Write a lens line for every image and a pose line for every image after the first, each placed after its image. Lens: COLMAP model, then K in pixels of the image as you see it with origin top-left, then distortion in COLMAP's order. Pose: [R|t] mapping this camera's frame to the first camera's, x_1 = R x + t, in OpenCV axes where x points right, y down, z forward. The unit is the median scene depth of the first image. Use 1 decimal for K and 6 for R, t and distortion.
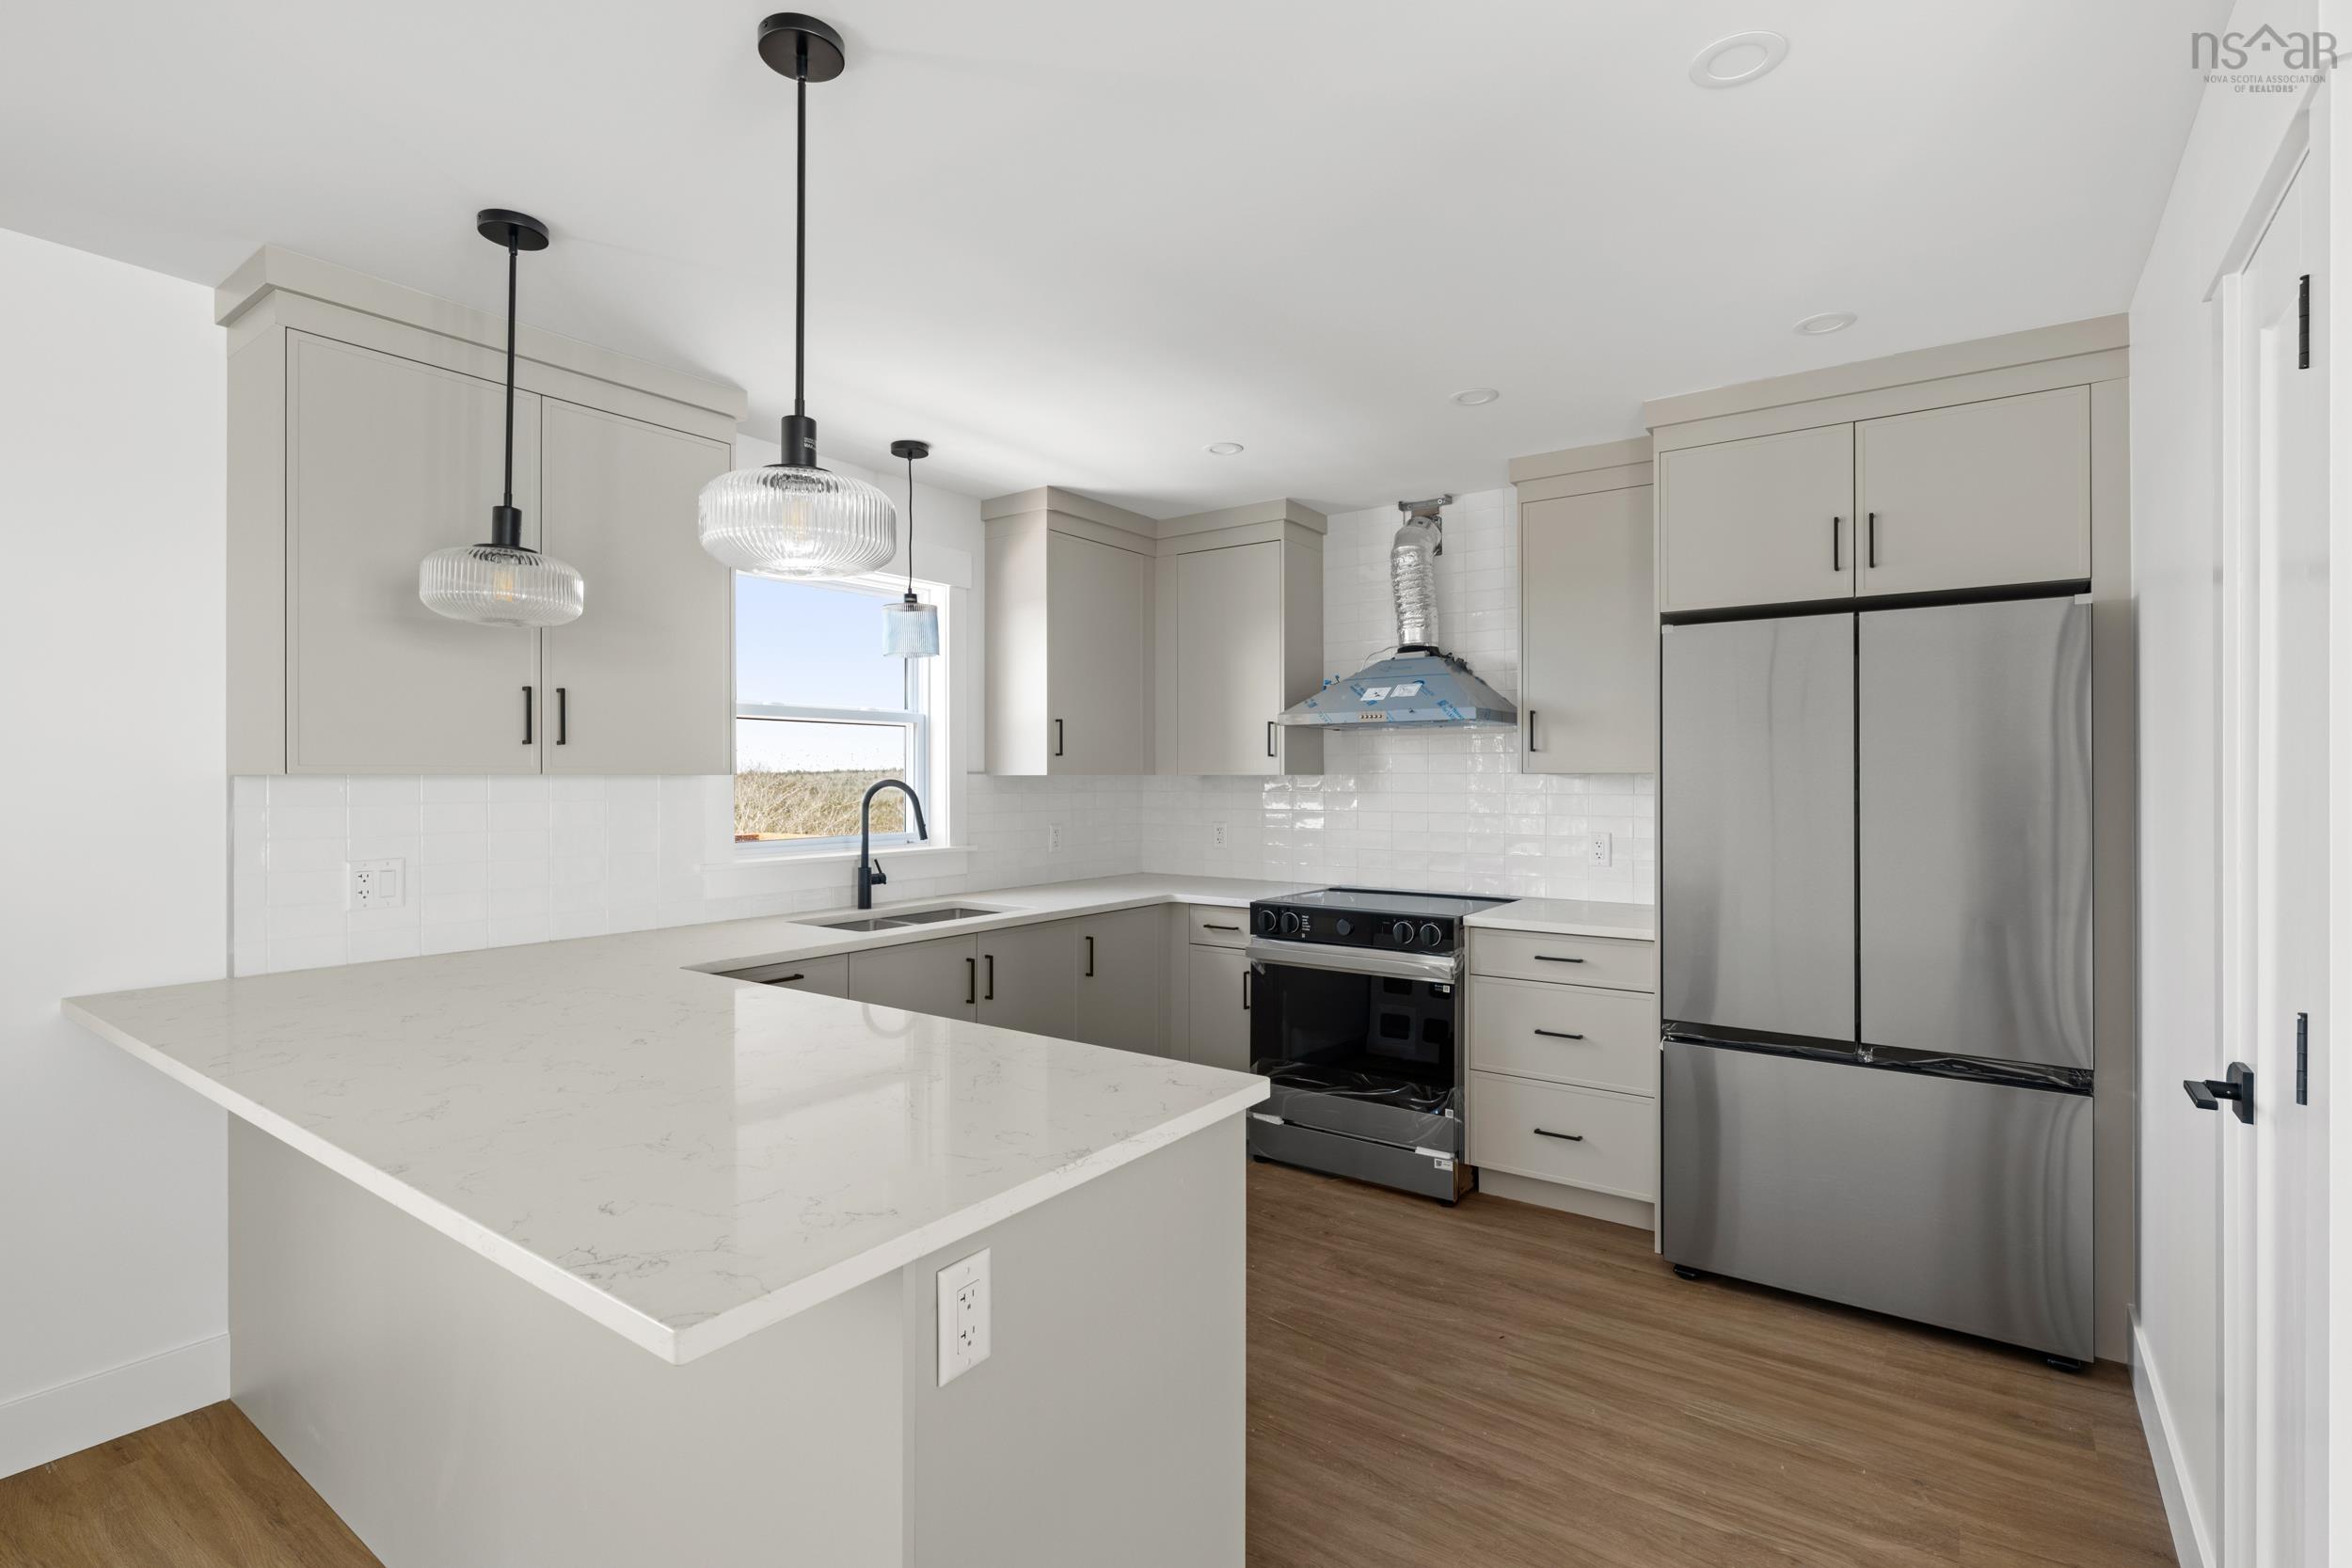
lens RADIAL K [[1101.5, 0, 1176.0], [0, 1101.5, 784.0], [0, 0, 1]] dist [0.003527, 0.000385]
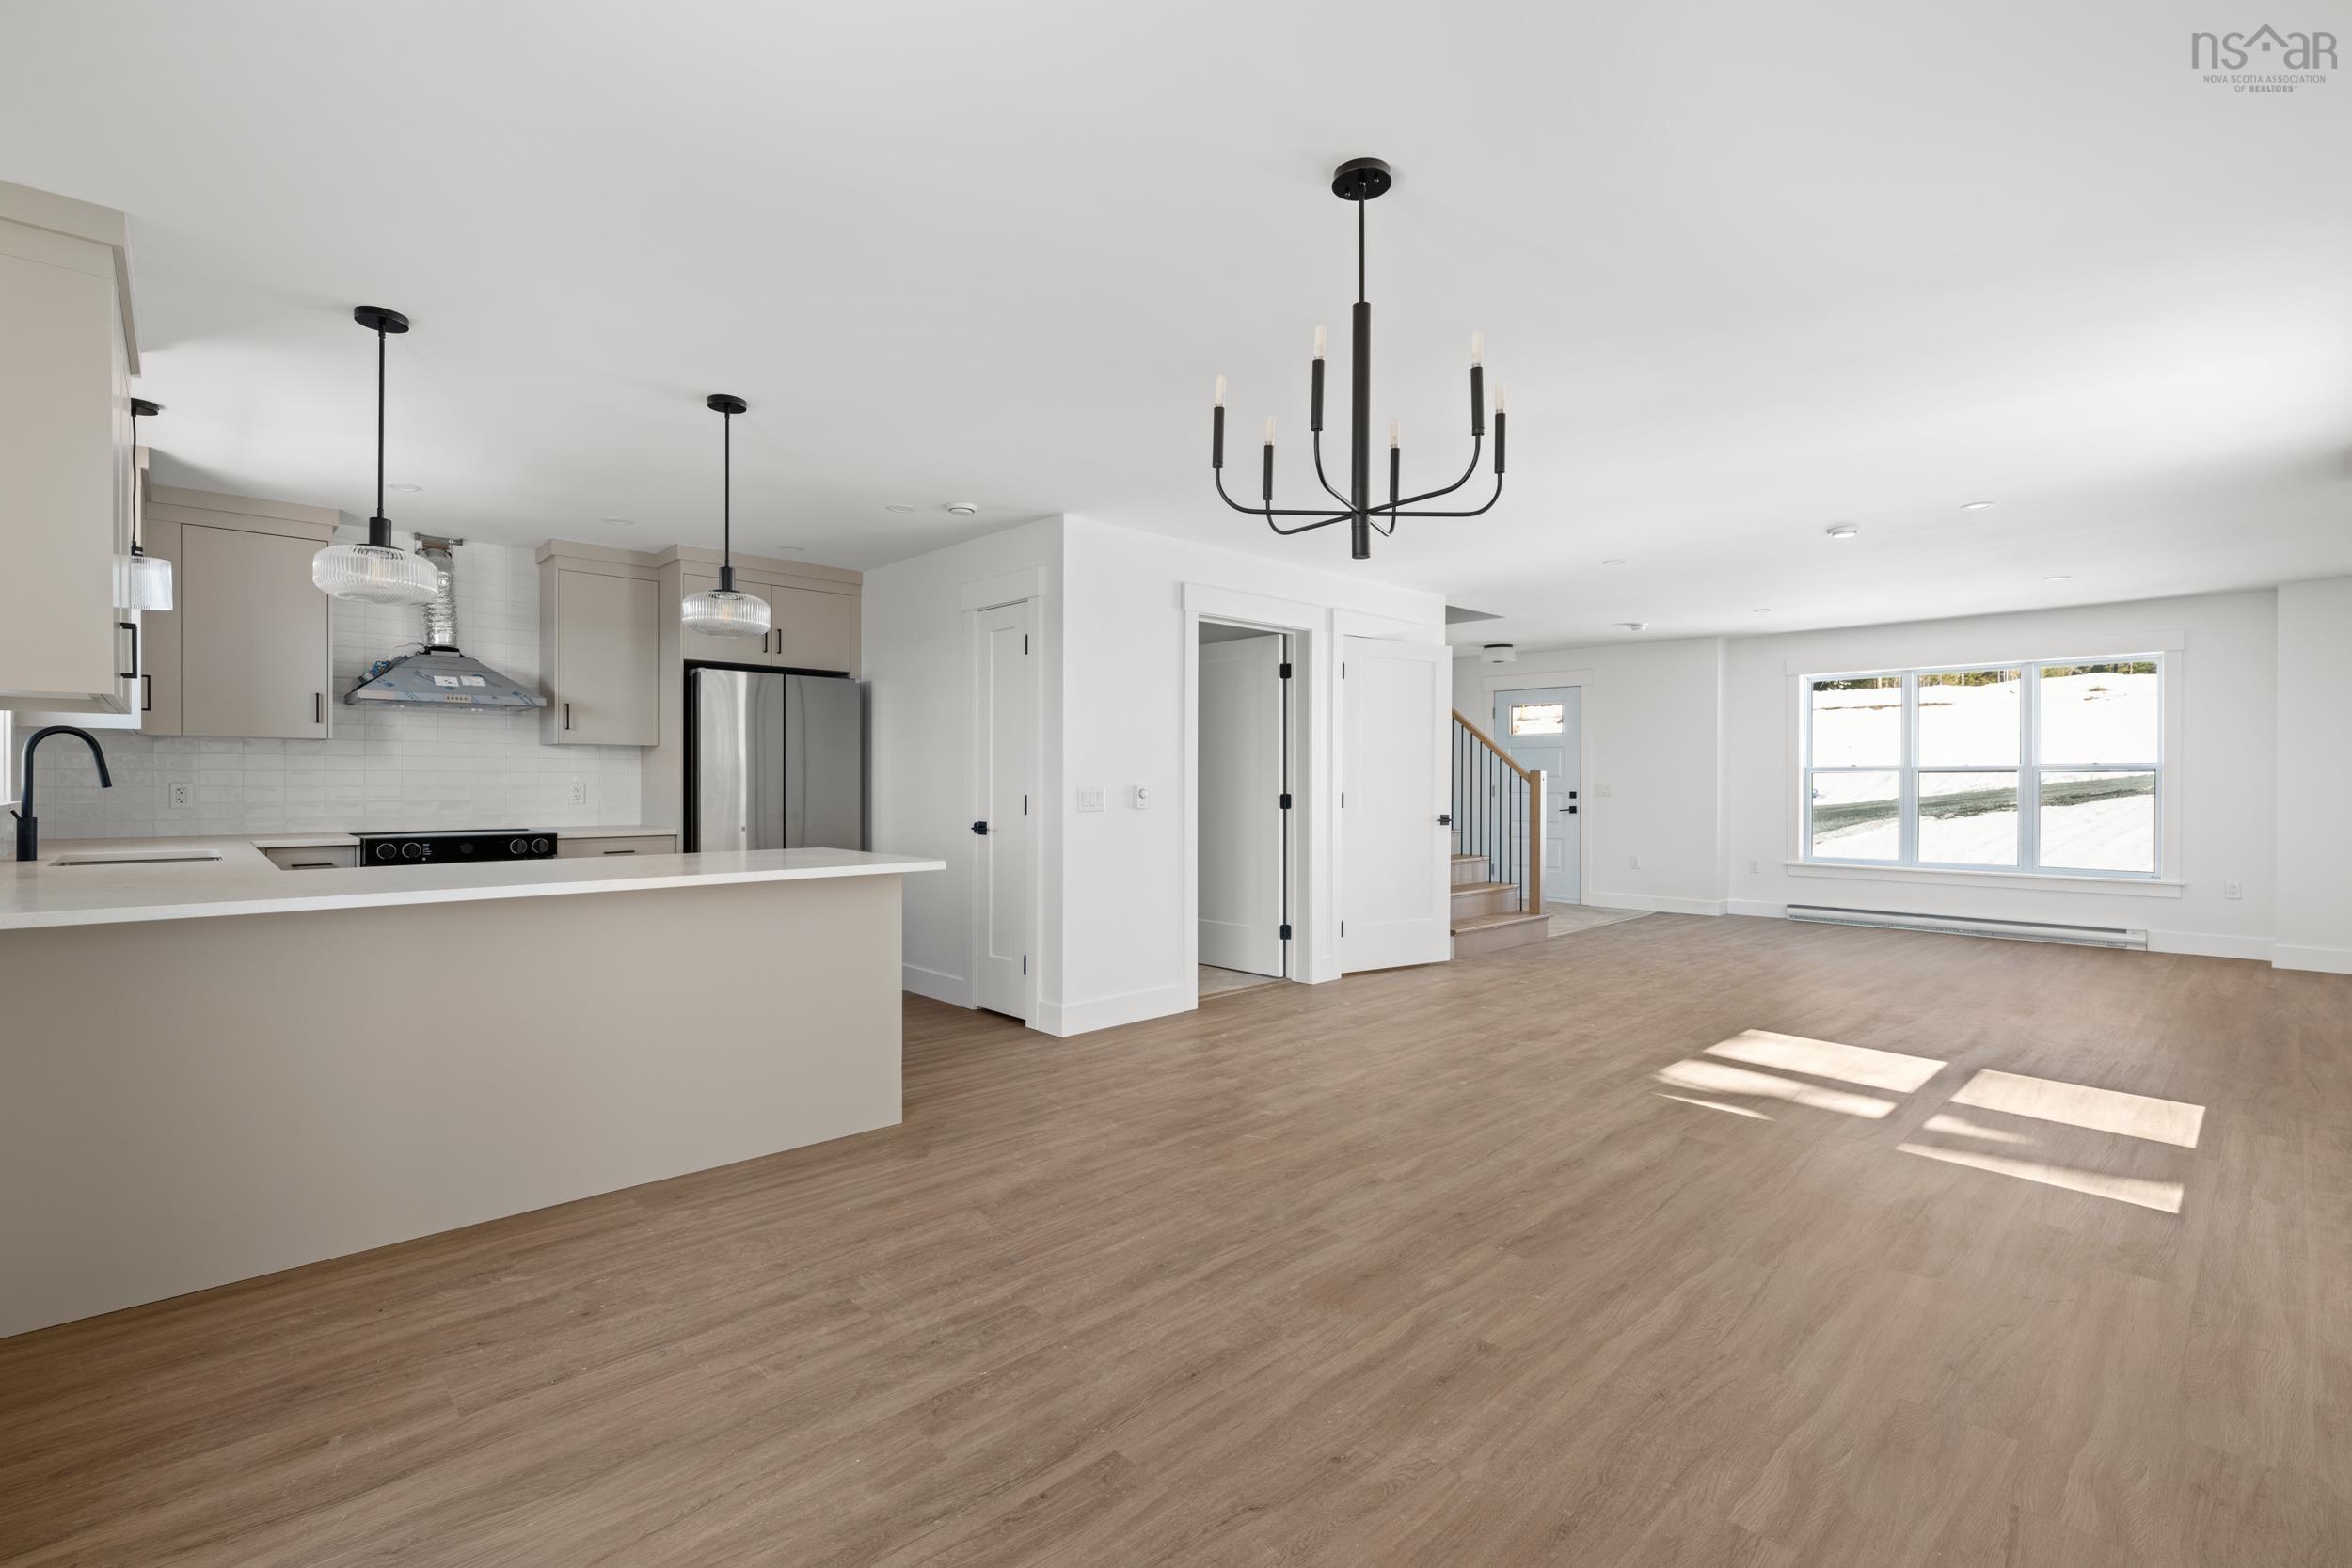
lens RADIAL K [[1051.1, 0, 1180.7], [0, 1051.1, 789.5], [0, 0, 1]] dist [-0.001345, 0.000295]
pose [[0.186471, -0.006431, 0.982440, -0.967397], [0.003799, 0.999976, 0.005824, 0.049776], [-0.982453, 0.002646, 0.186490, -0.135760]]
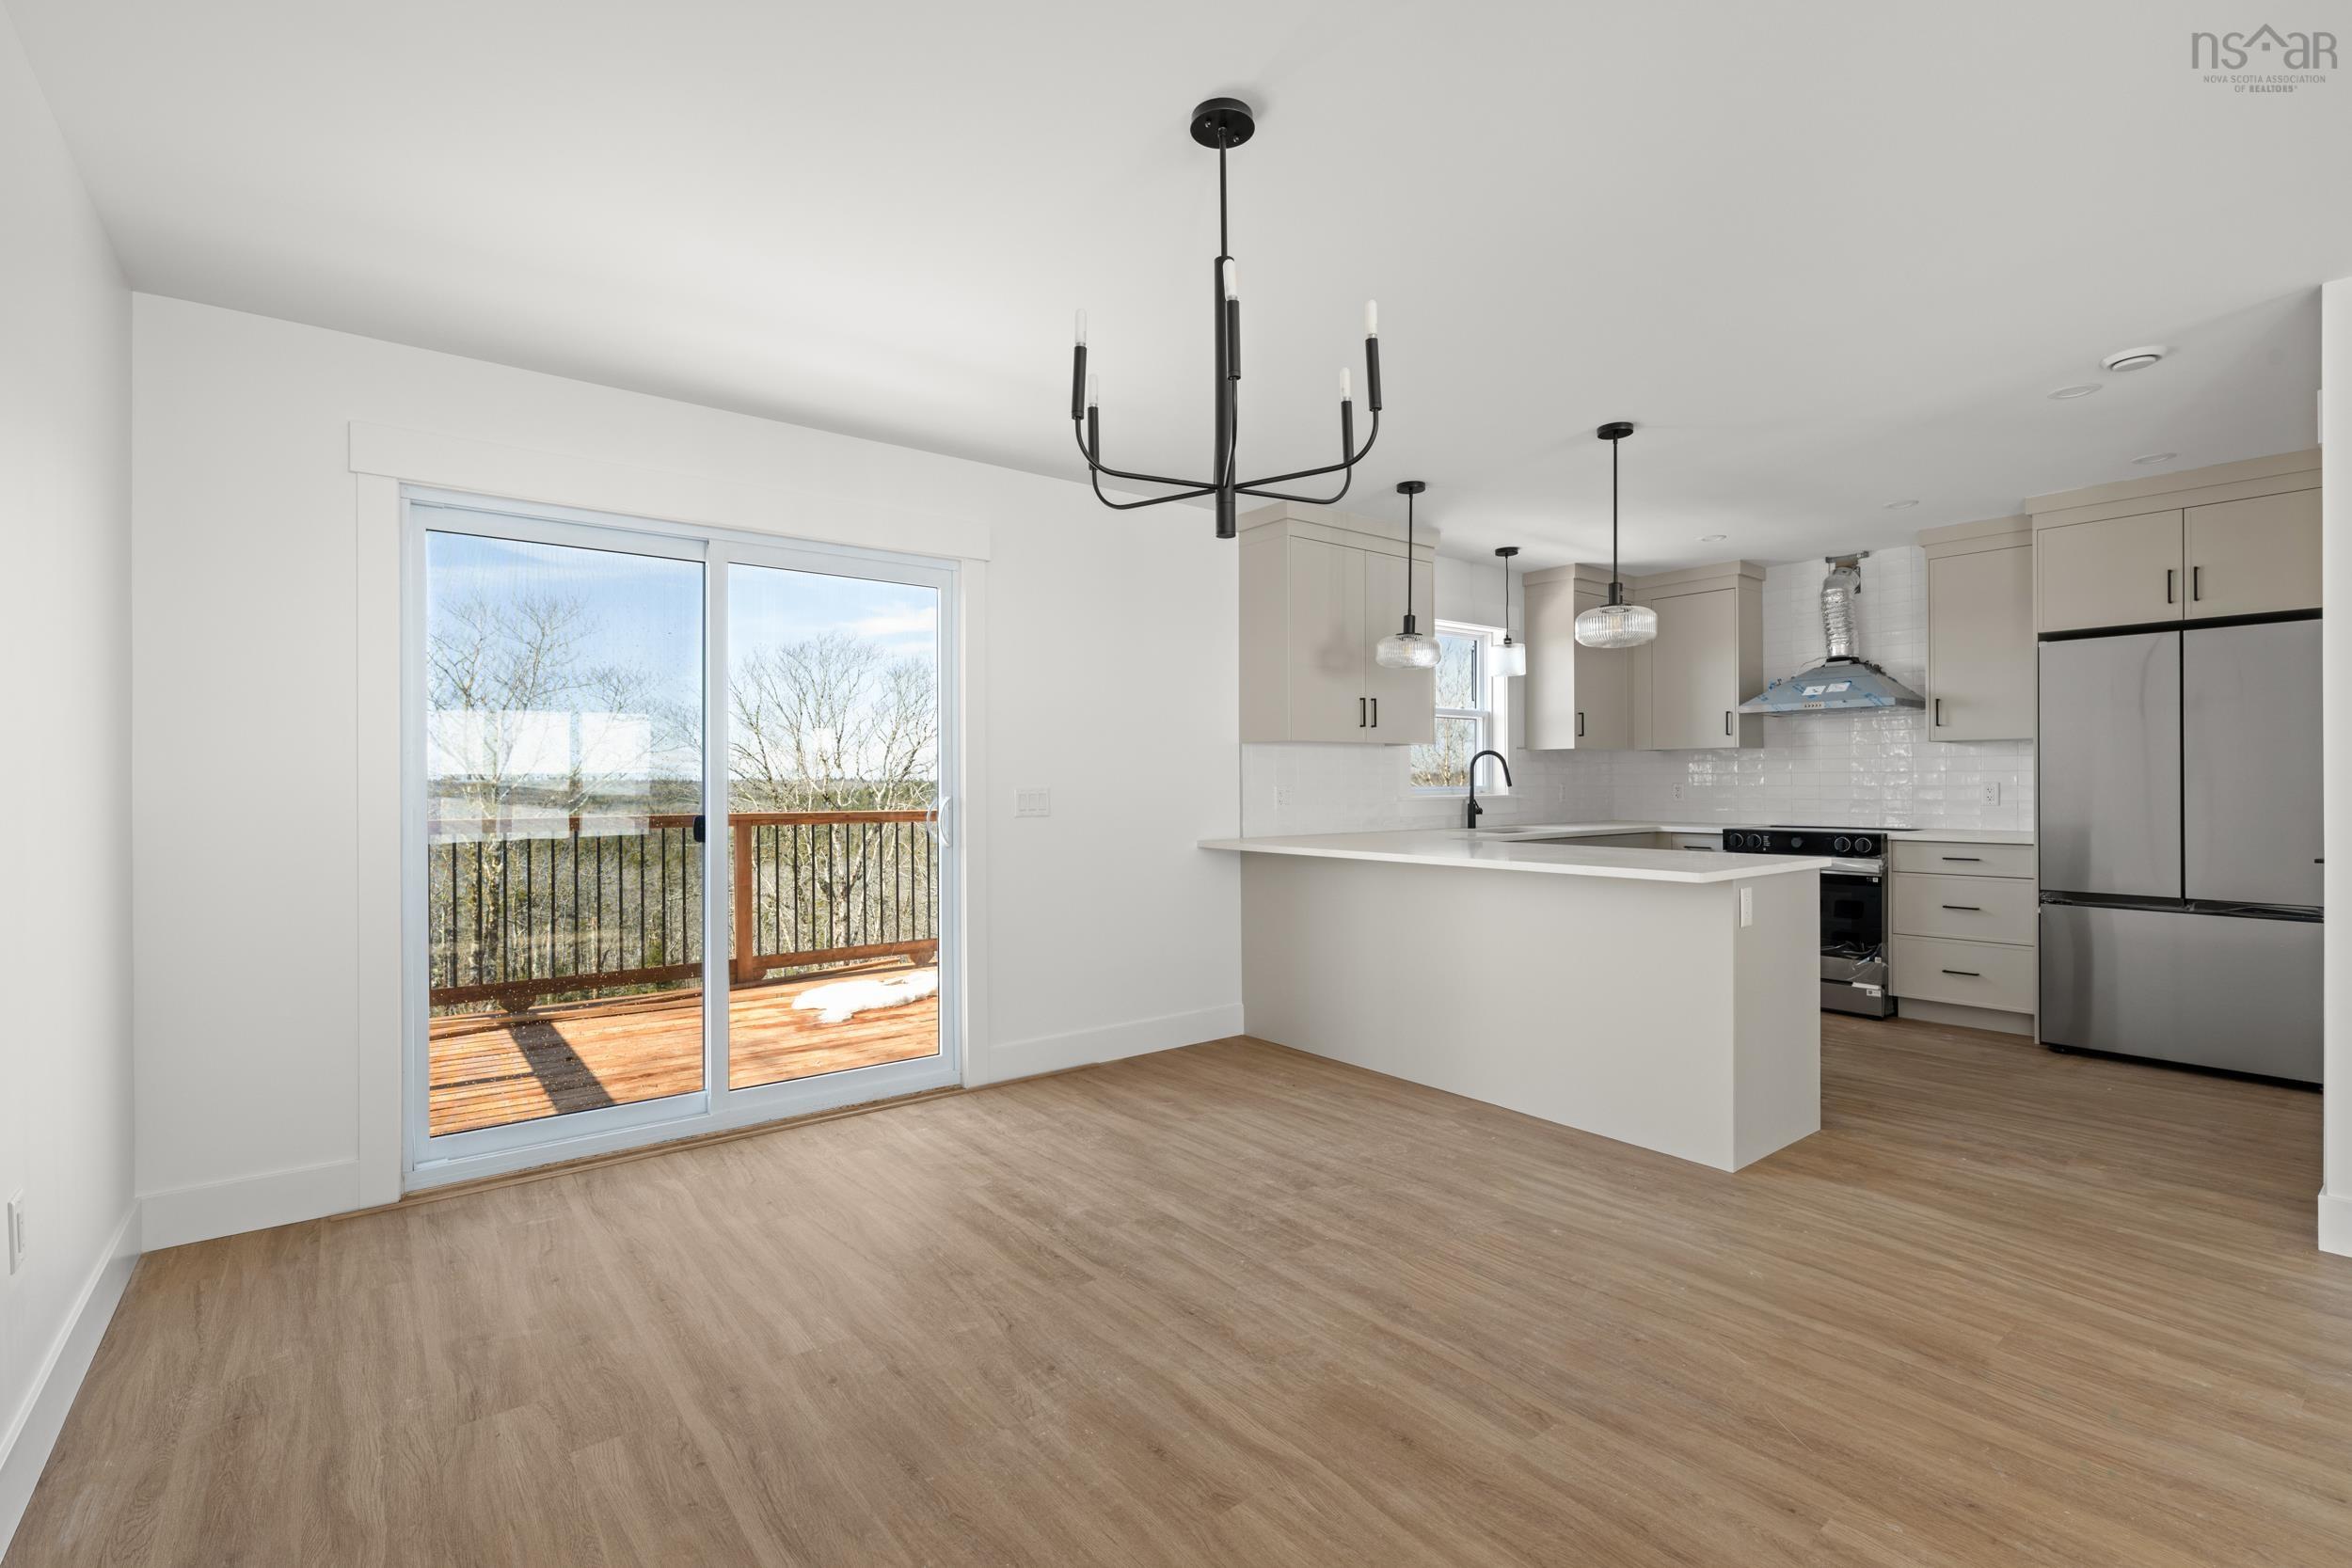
lens RADIAL K [[1051.1, 0, 1180.7], [0, 1051.1, 789.5], [0, 0, 1]] dist [-0.001345, 0.000295]
pose [[0.961862, -0.001943, -0.273529, -0.266621], [0.002103, 0.999998, 0.000293, 0.052344], [0.273528, -0.000858, 0.961864, -0.631322]]
